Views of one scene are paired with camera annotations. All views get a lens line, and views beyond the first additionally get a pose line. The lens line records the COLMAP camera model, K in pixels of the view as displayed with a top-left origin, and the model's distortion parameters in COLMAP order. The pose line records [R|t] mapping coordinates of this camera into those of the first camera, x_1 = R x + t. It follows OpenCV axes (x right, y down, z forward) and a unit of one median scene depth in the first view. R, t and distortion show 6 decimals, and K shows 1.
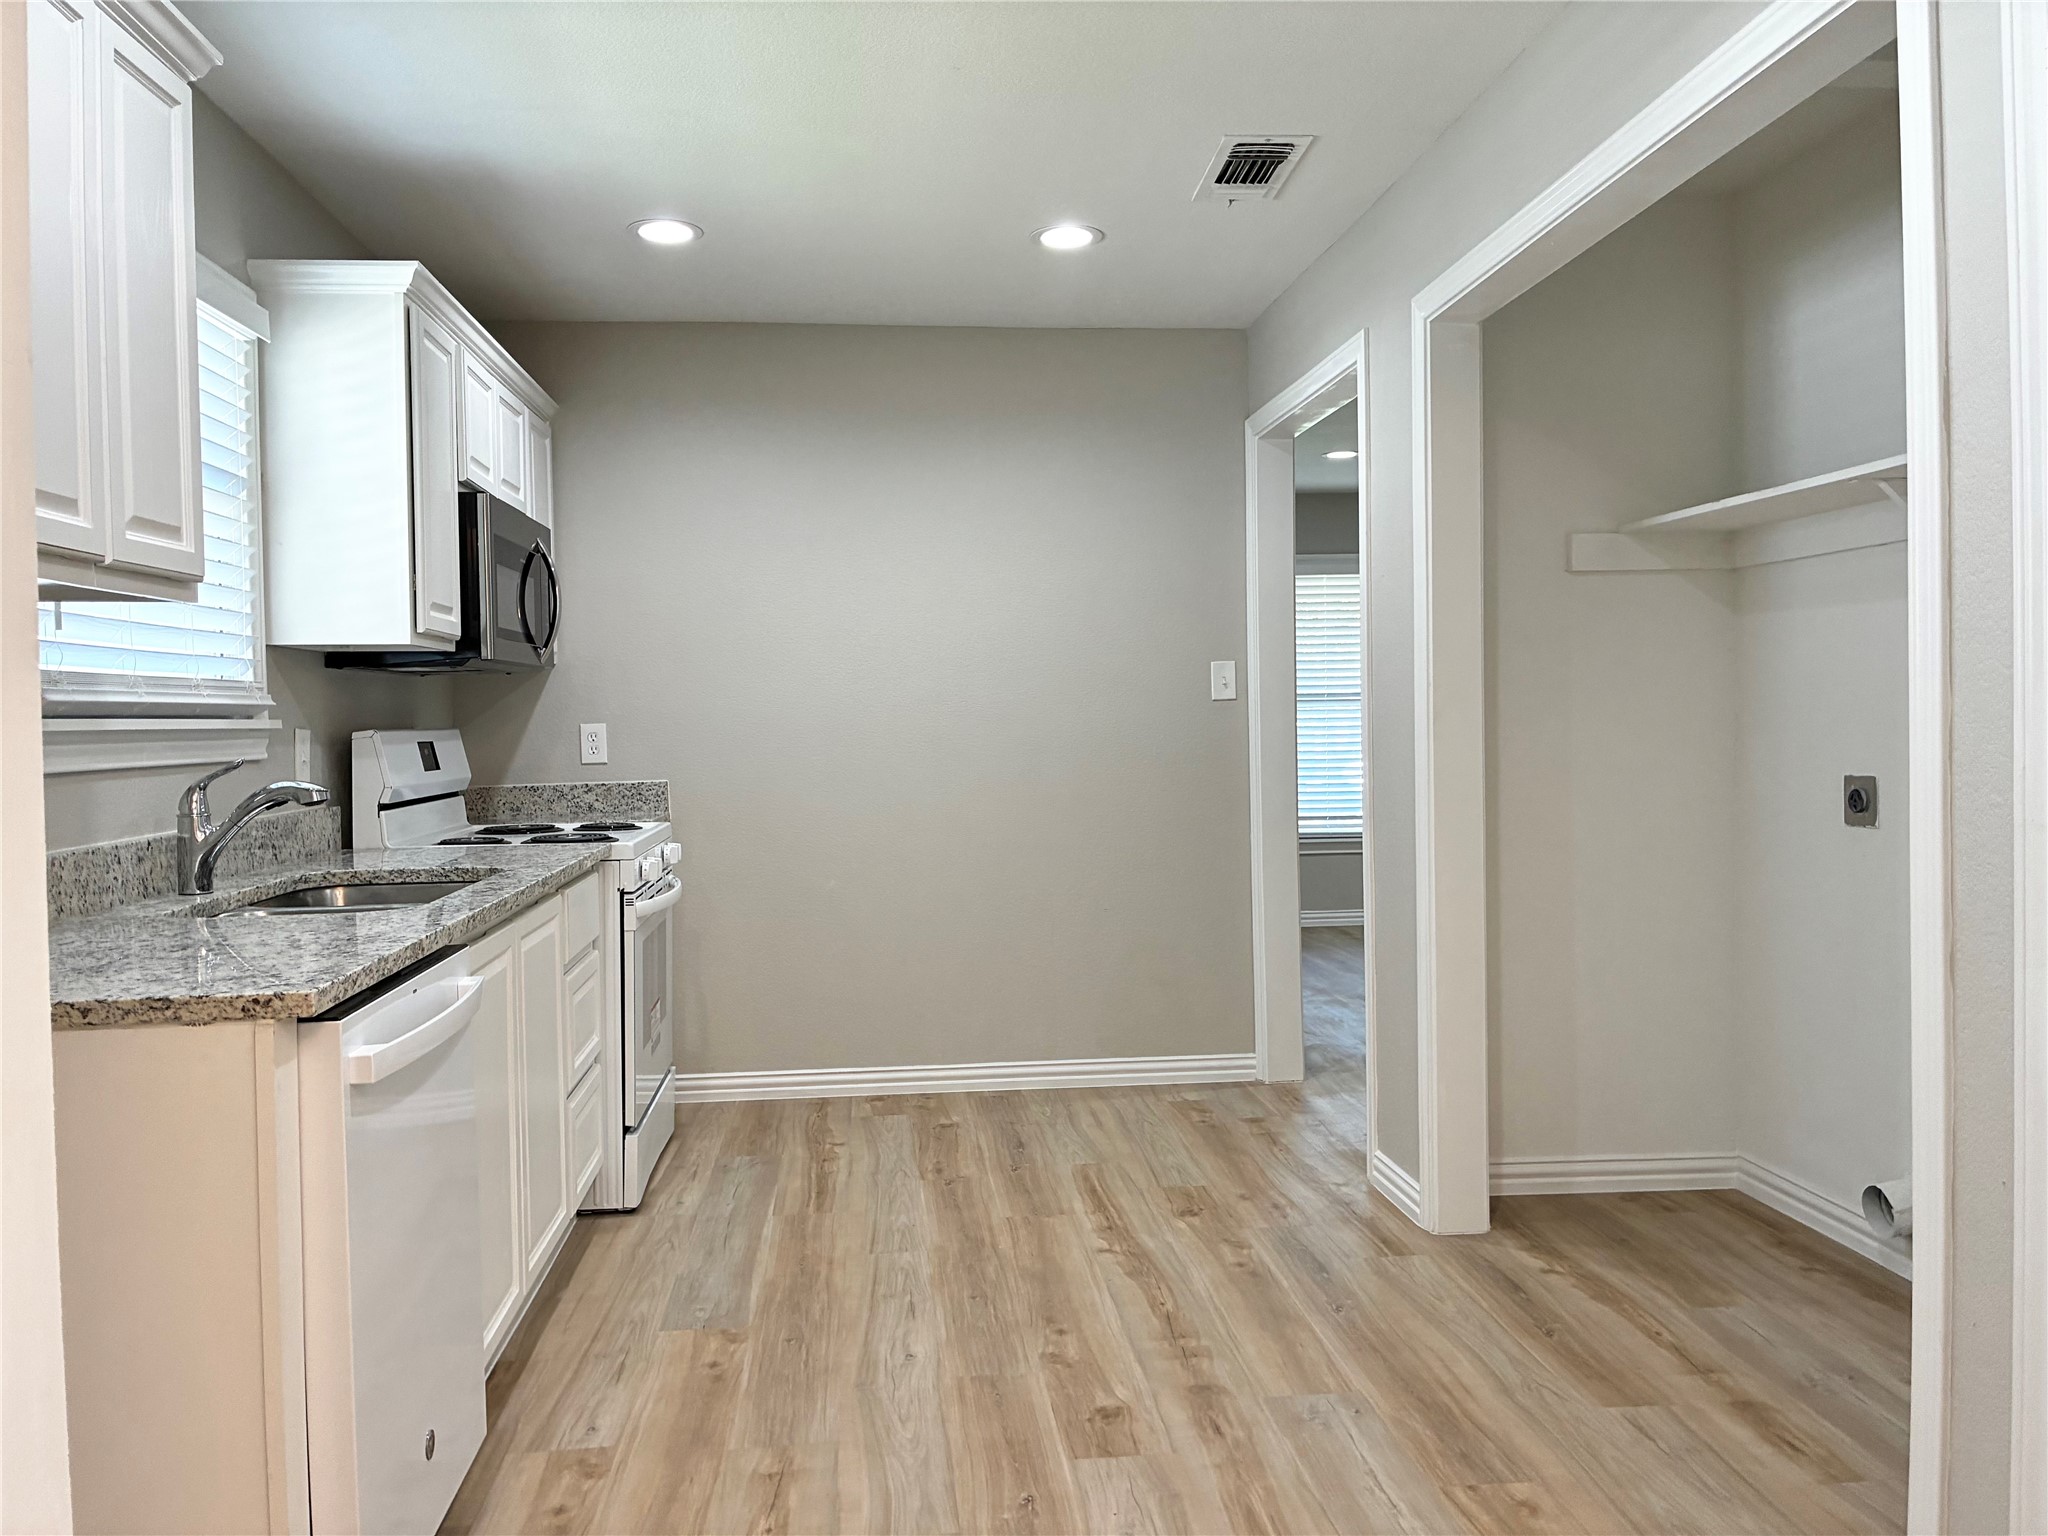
lens RADIAL K [[1544.0, 0, 989.5], [0, 1544.0, 766.7], [0, 0, 1]] dist [0.011146, 0.005039]
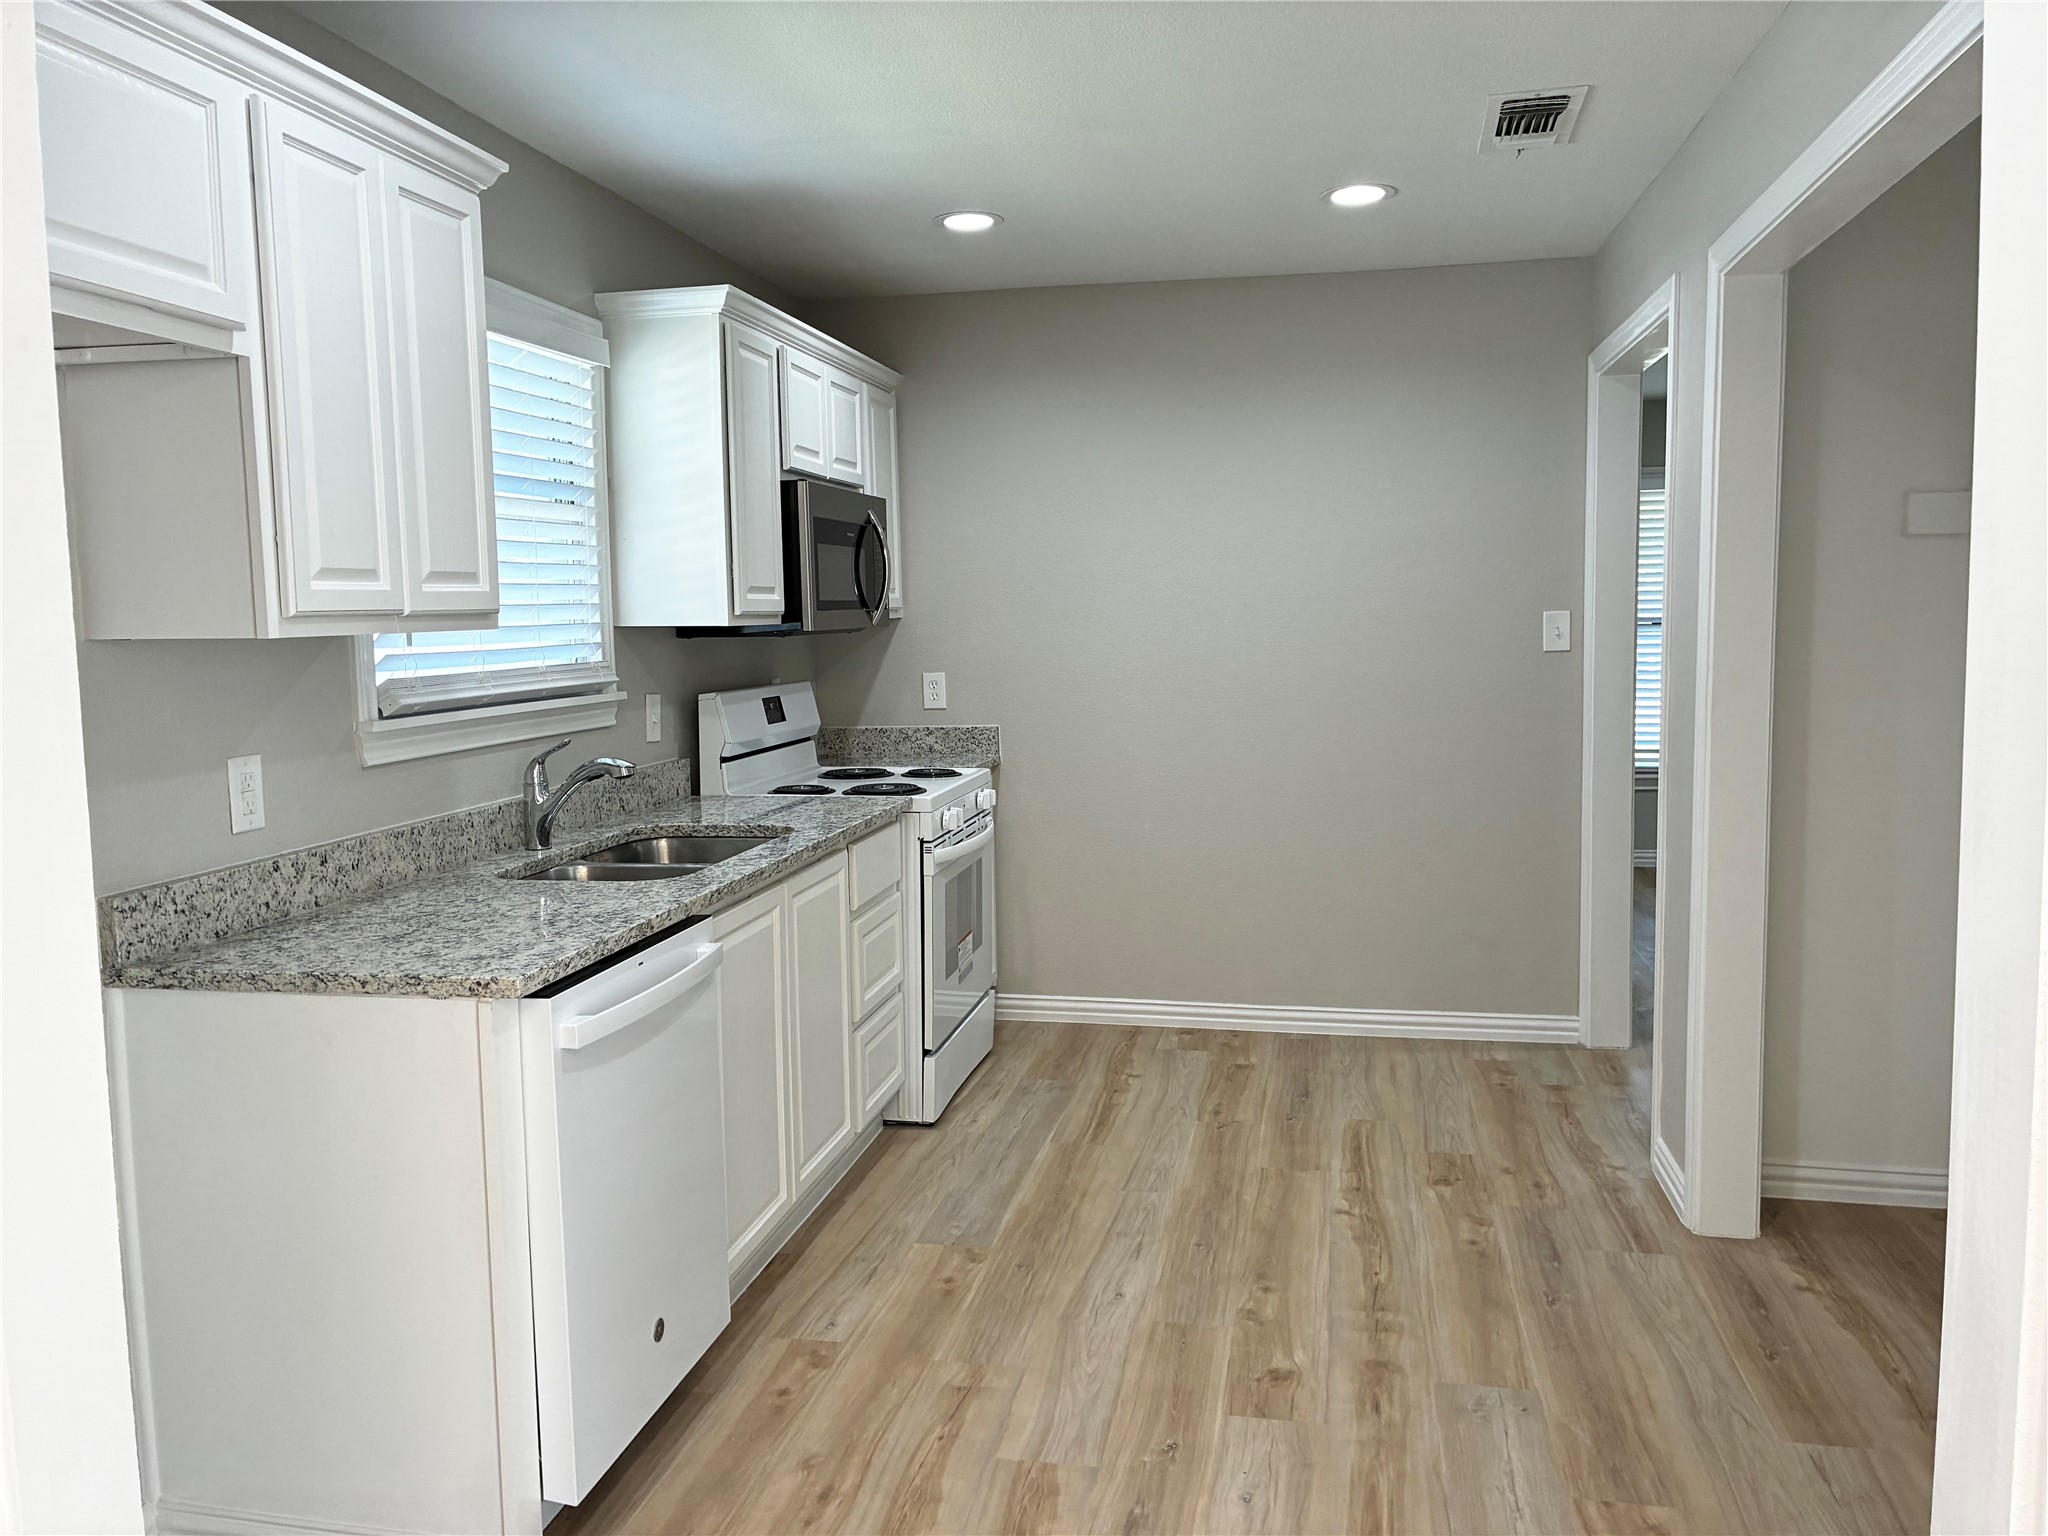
lens RADIAL K [[1552.3, 0, 1029.2], [0, 1552.3, 756.2], [0, 0, 1]] dist [0.034301, -0.044777]
pose [[0.956028, 0.028253, -0.291911, 0.173017], [-0.005846, 0.996987, 0.077346, -0.072229], [0.293217, -0.072239, 0.953313, -0.034787]]
